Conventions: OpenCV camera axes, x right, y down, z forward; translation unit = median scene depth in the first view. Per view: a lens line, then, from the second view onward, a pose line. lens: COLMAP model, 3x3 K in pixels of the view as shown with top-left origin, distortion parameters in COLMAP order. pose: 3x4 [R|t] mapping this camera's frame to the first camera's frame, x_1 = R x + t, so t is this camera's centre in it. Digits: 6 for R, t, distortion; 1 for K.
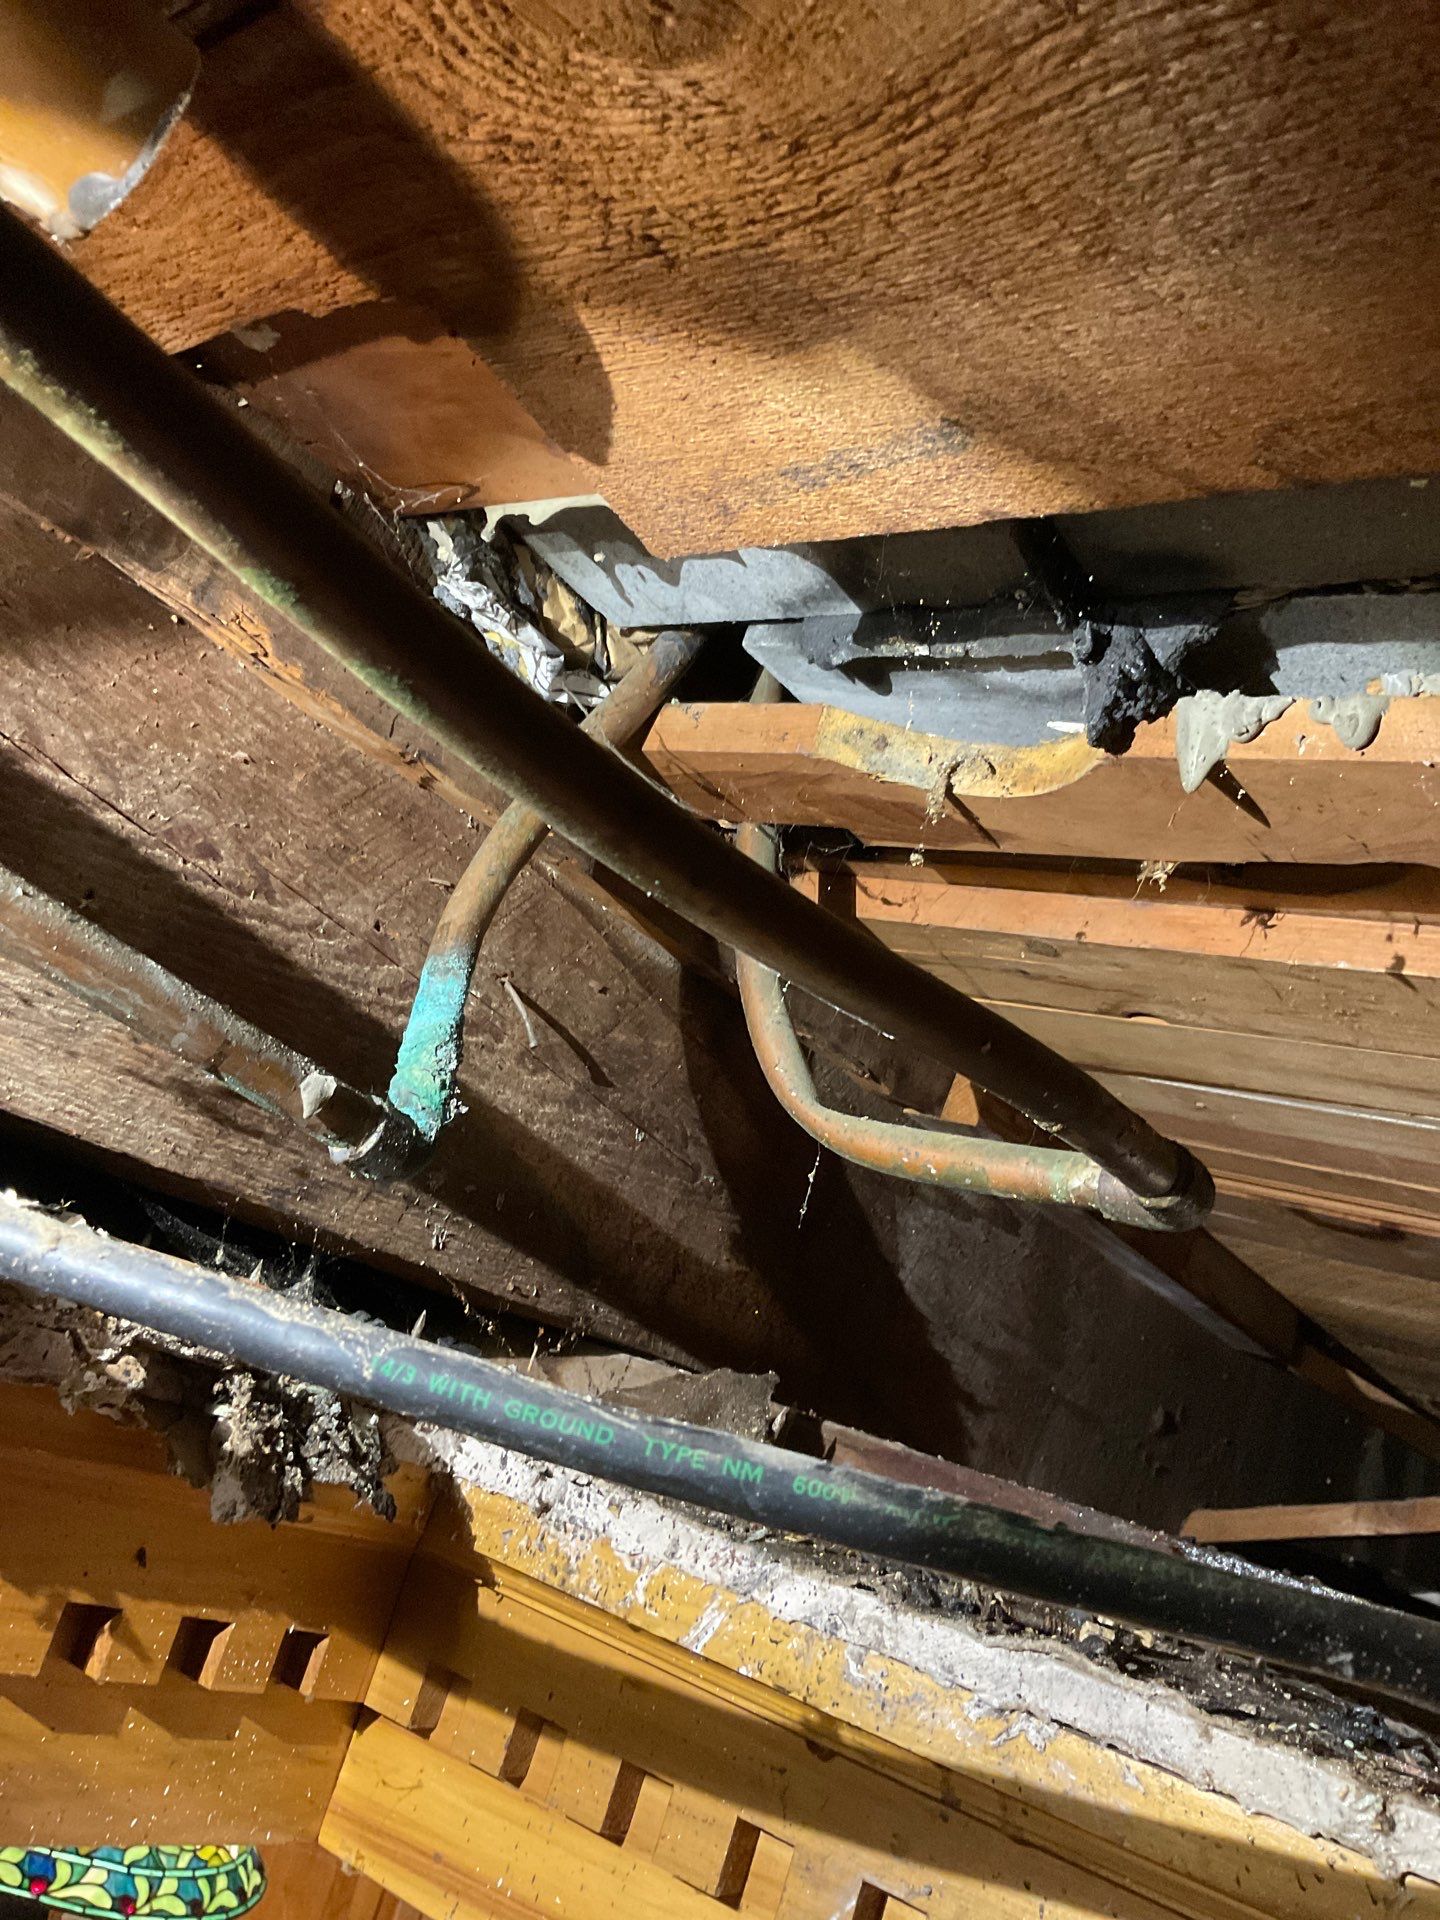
lens RADIAL K [[1595.2, 0, 727.4], [0, 1595.2, 938.5], [0, 0, 1]] dist [0.098183, -0.176483]
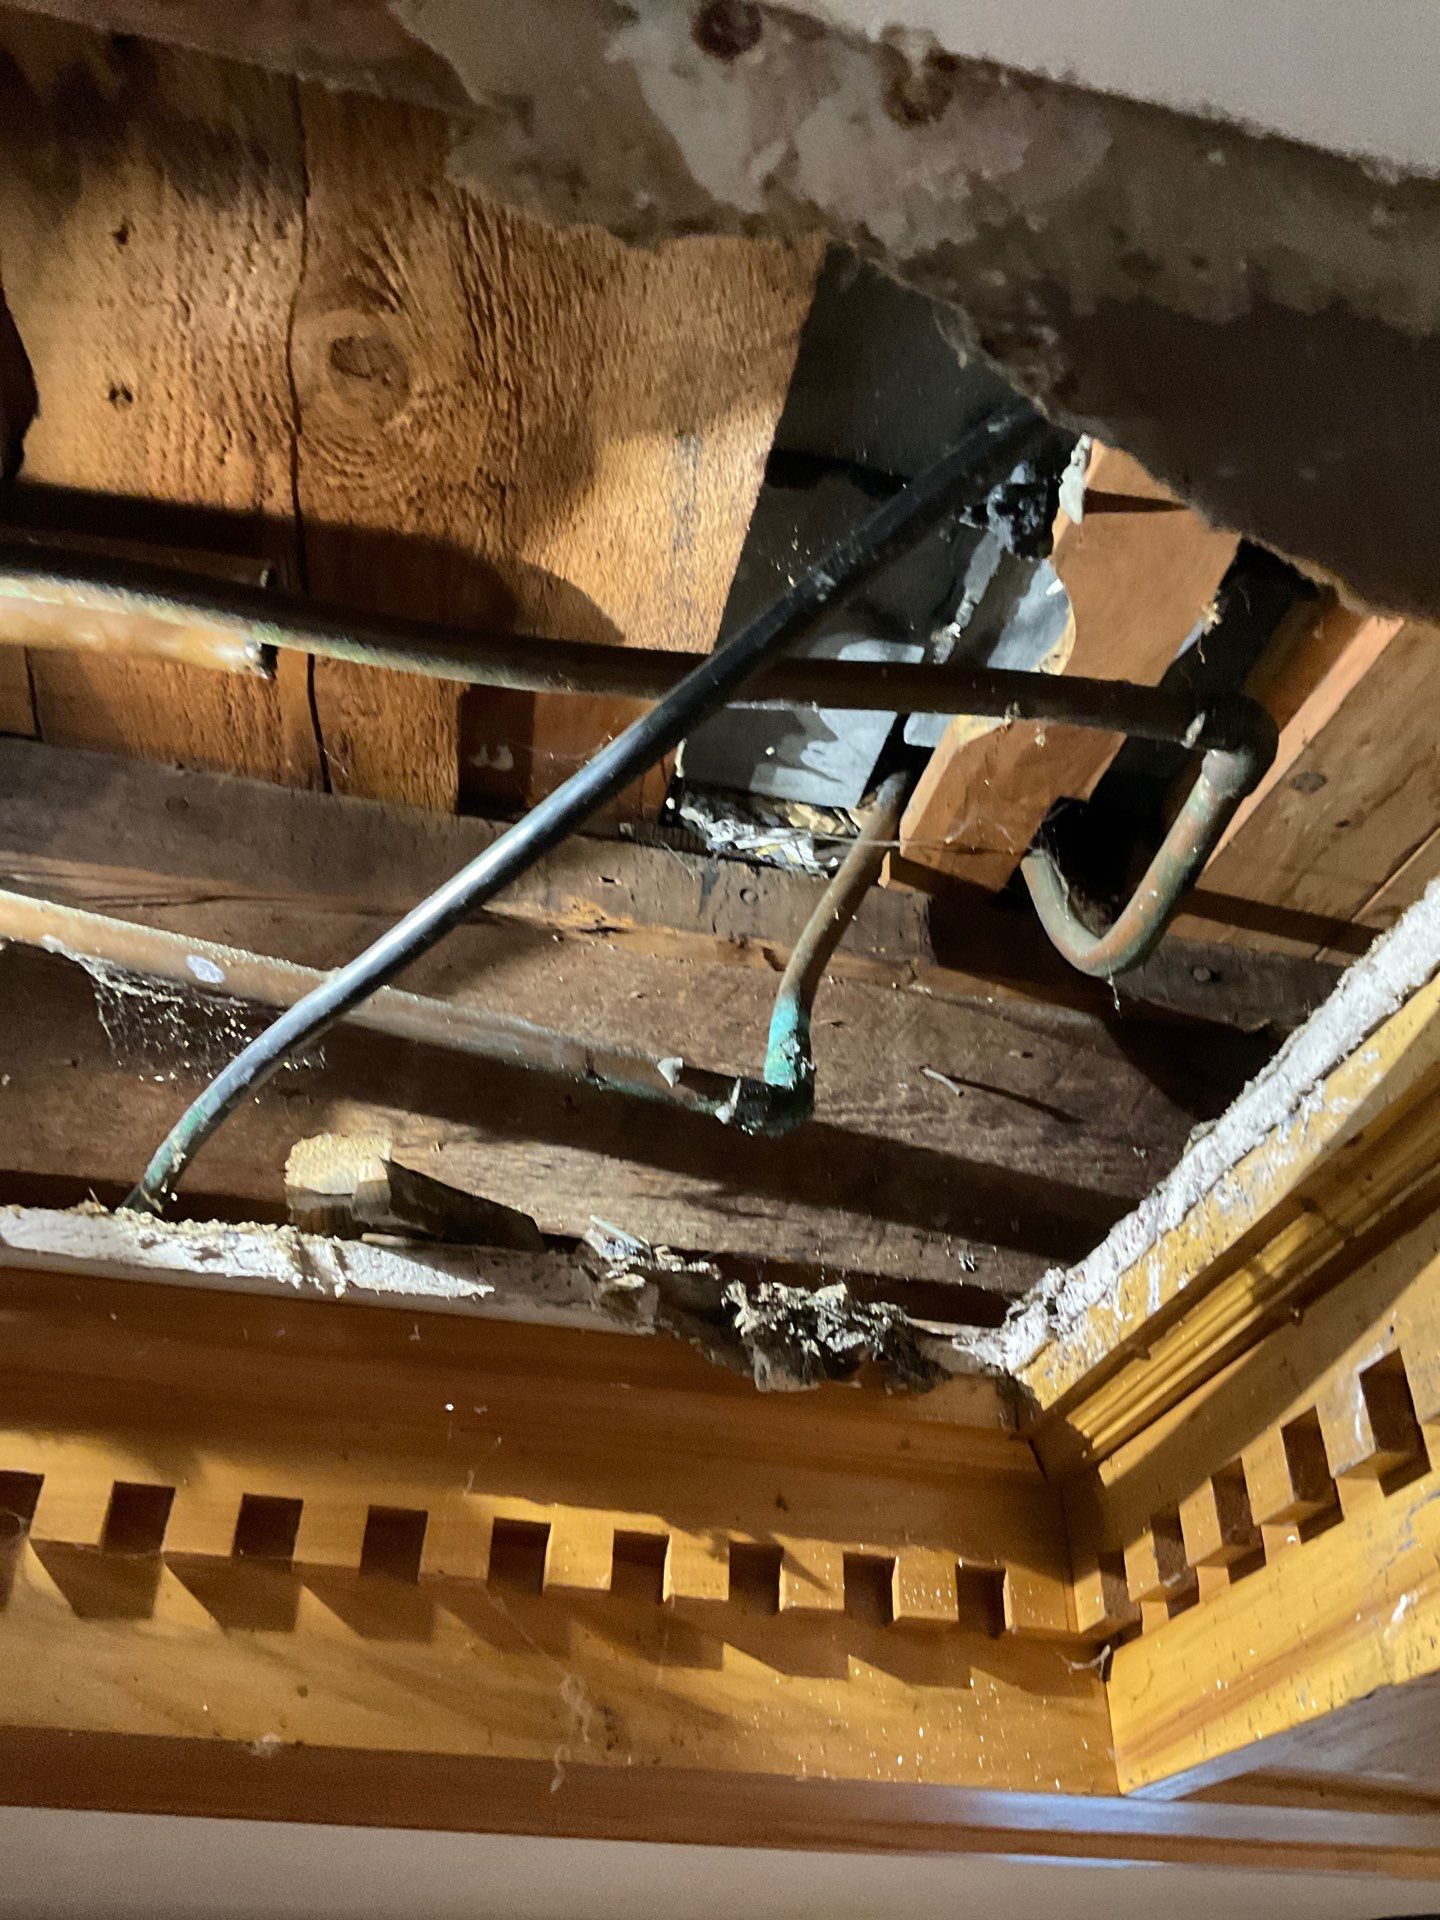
lens RADIAL K [[1609.6, 0, 723.9], [0, 1609.6, 947.8], [0, 0, 1]] dist [0.101088, -0.200109]
pose [[0.703139, -0.625248, -0.338615, 0.477703], [0.388499, 0.736668, -0.553524, 1.197581], [0.595537, 0.257653, 0.760888, -0.137747]]
